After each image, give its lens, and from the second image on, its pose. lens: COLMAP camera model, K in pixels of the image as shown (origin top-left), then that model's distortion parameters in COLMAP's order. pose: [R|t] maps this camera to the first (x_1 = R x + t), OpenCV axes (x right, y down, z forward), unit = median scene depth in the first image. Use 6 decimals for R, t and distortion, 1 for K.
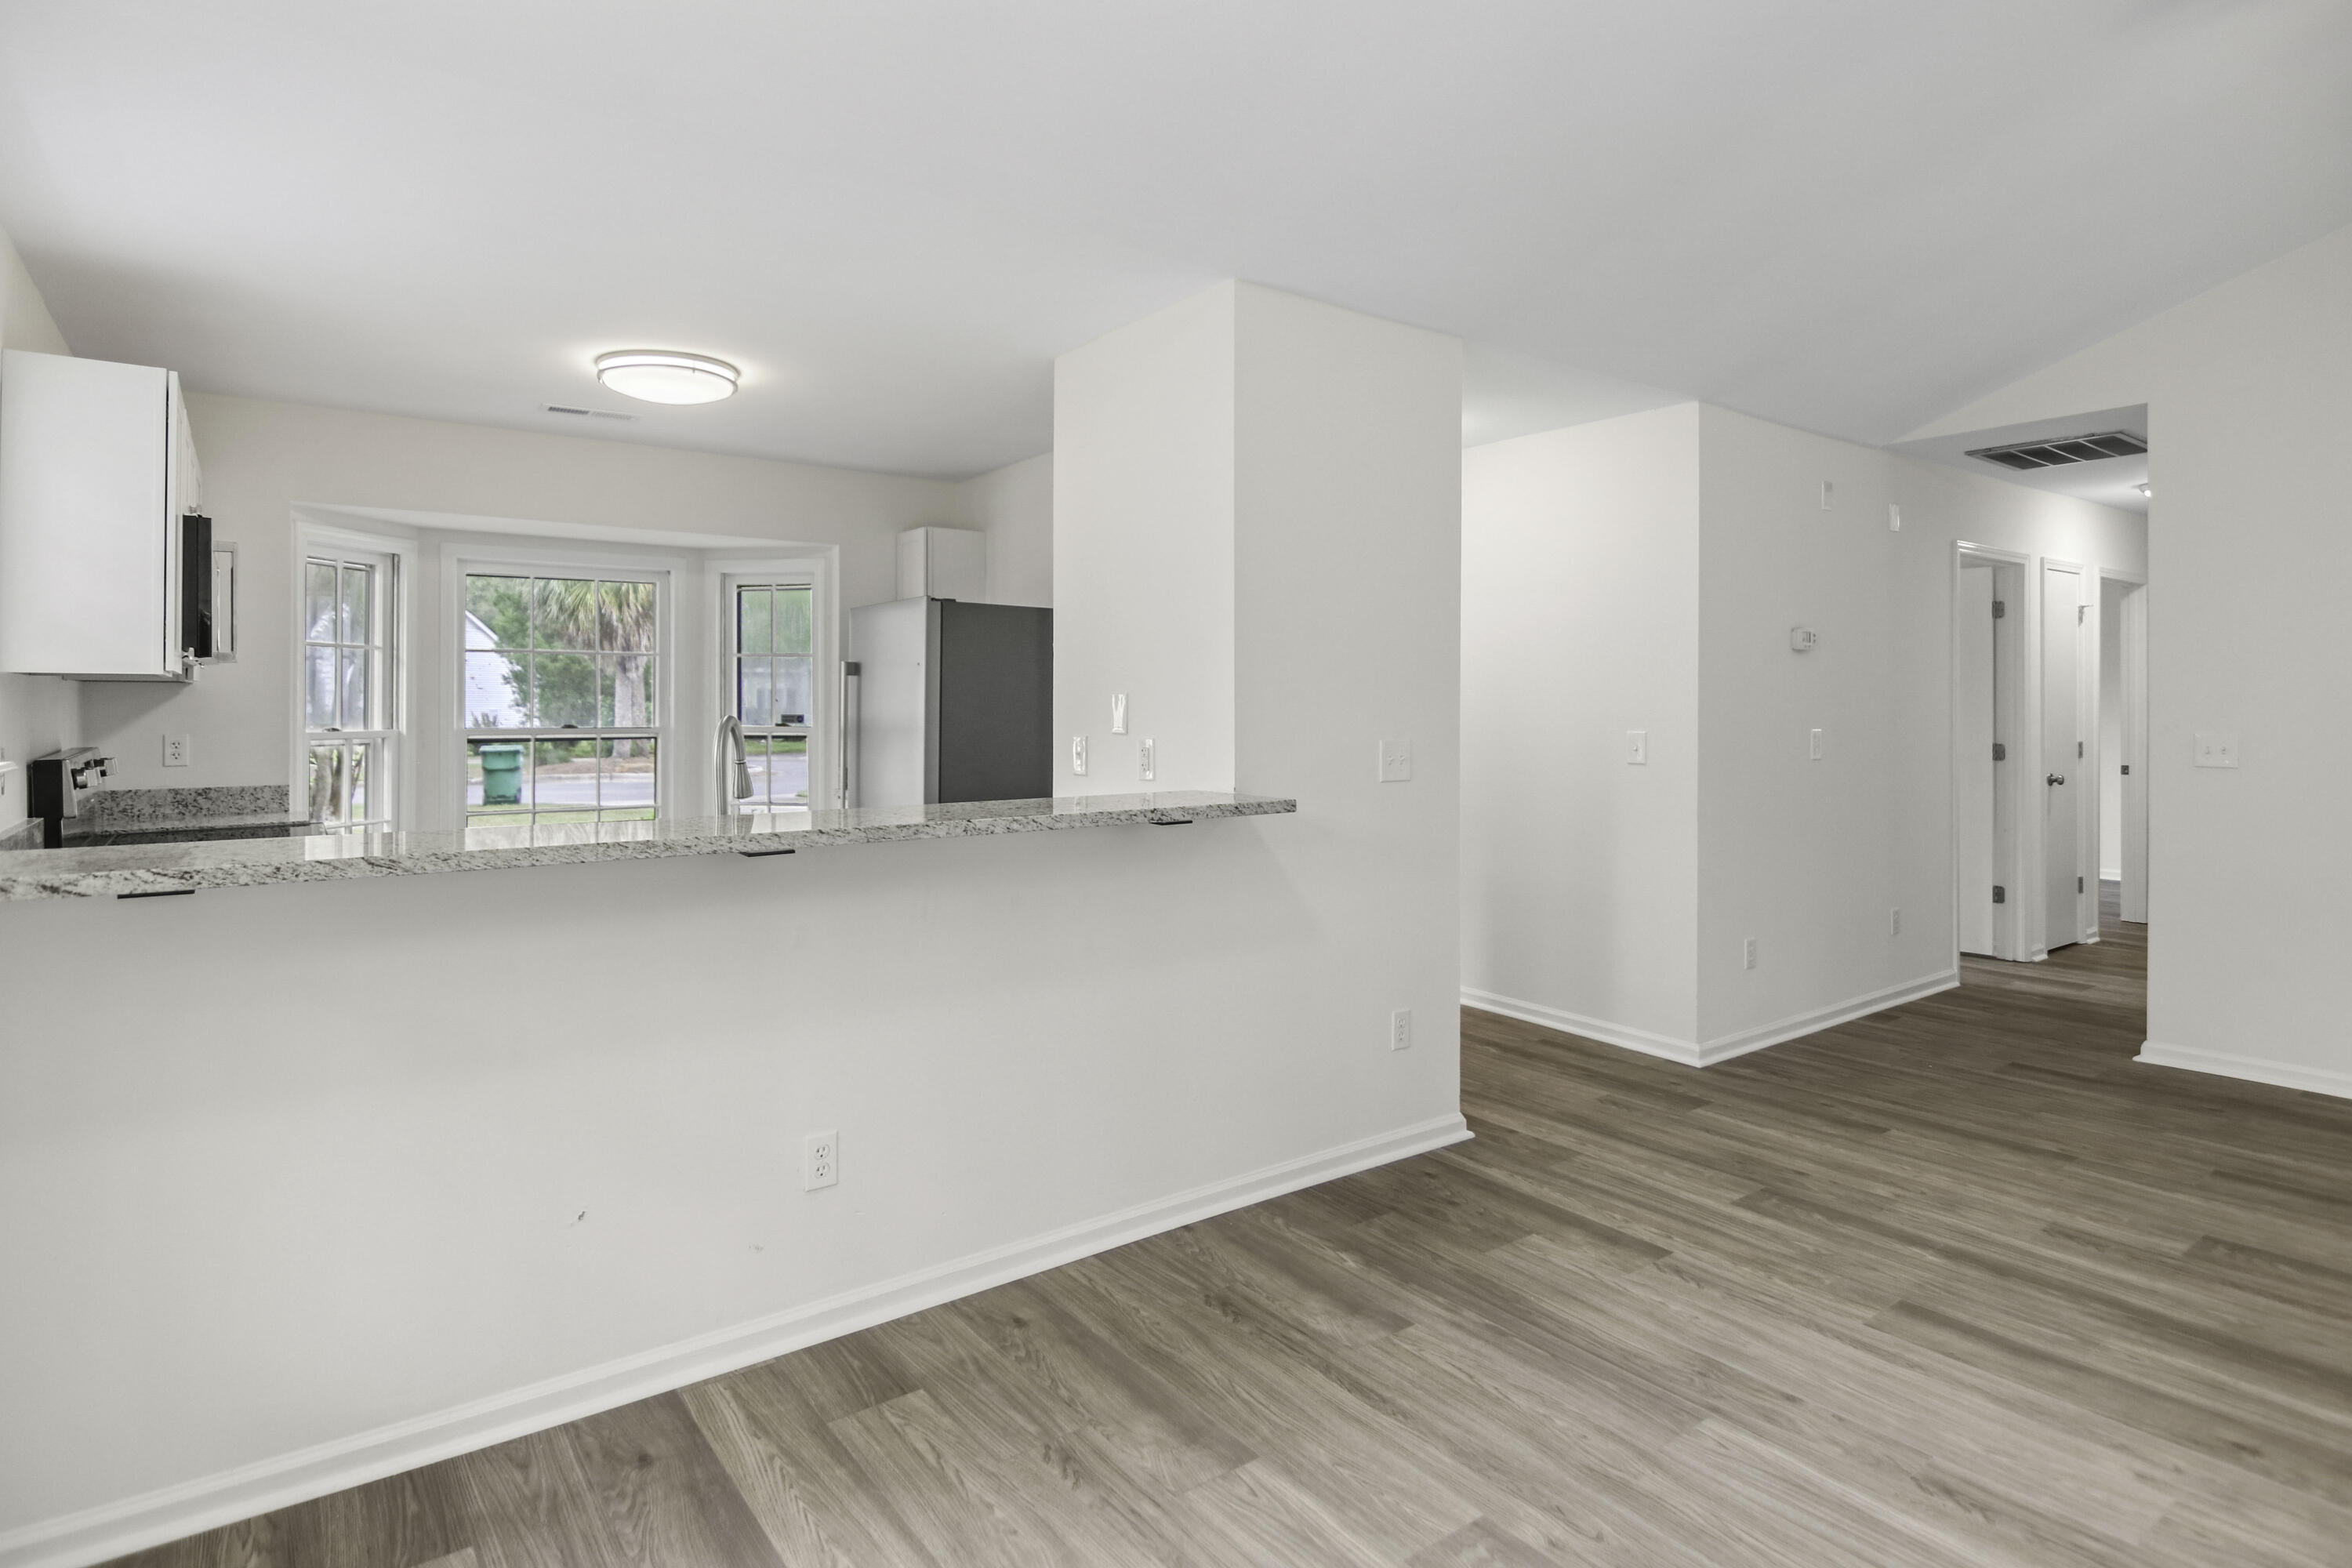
lens RADIAL K [[1238.3, 0, 1166.6], [0, 1238.3, 733.1], [0, 0, 1]] dist [0.004060, -0.000768]
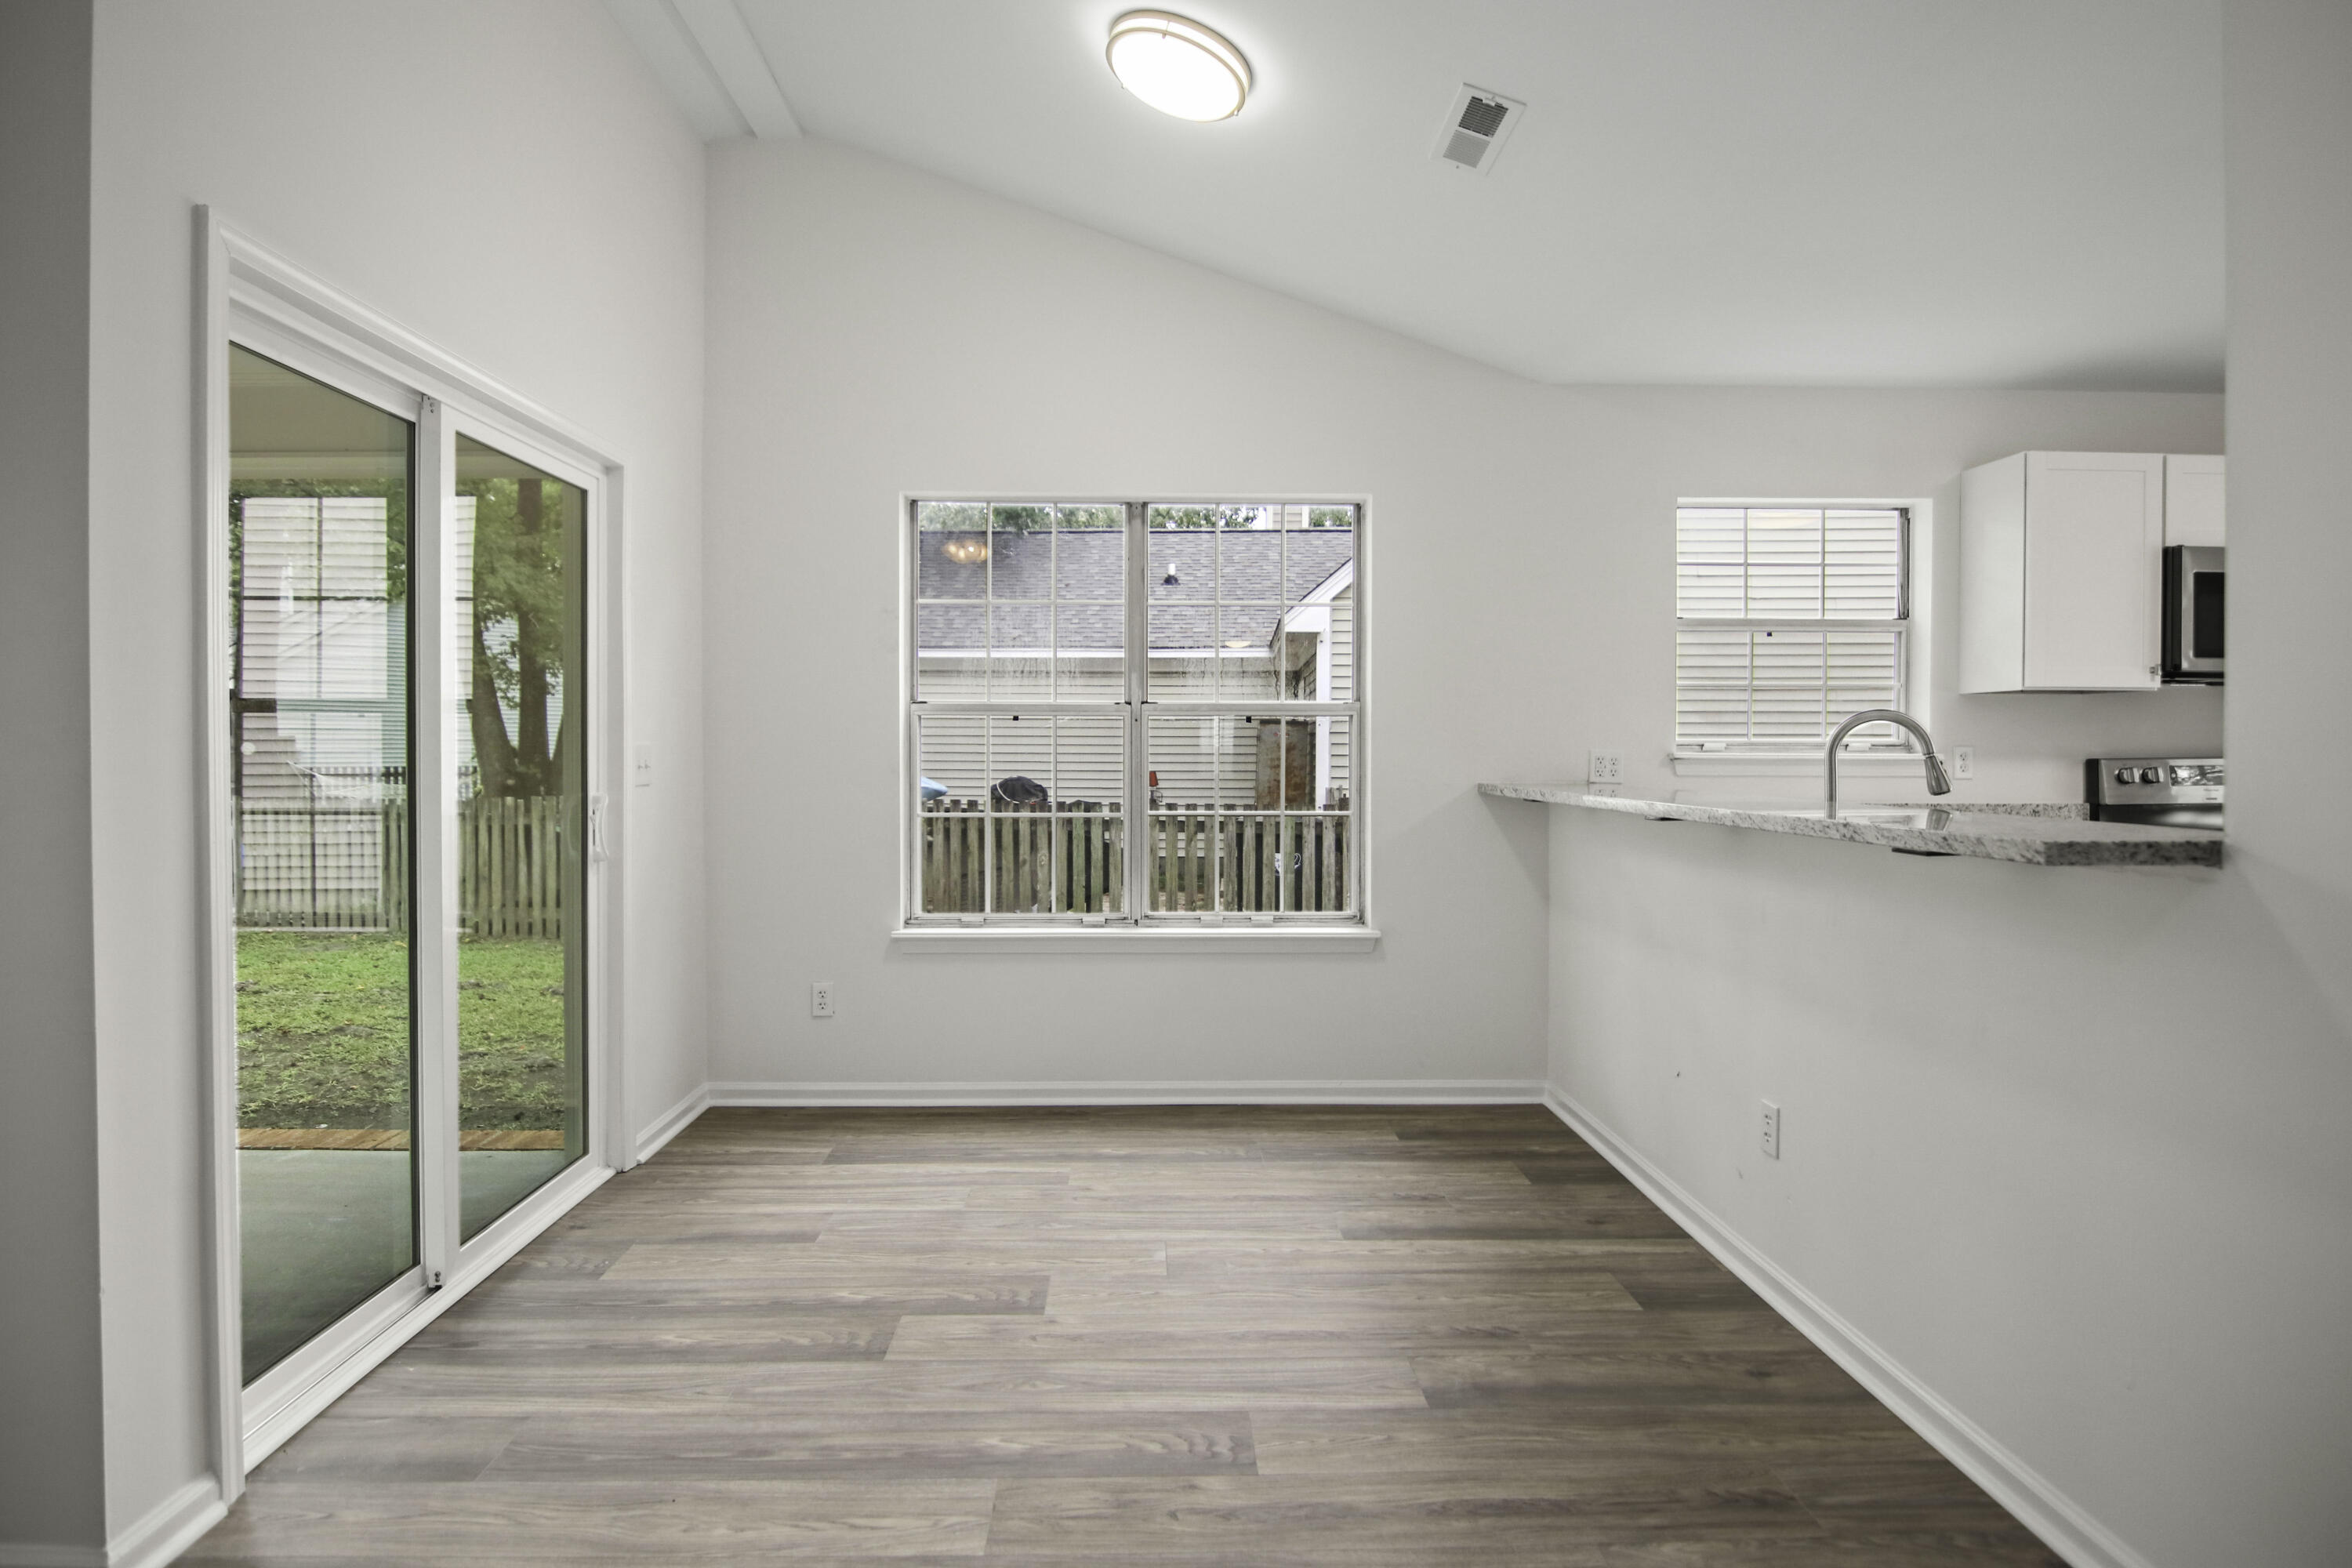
lens RADIAL K [[1225.1, 0, 1165.6], [0, 1225.1, 773.6], [0, 0, 1]] dist [-0.019100, -0.001493]
pose [[-0.578434, 0.015984, -0.815572, 0.995134], [-0.016153, 0.999388, 0.031042, 0.021861], [0.815569, 0.031130, -0.577822, 1.347666]]
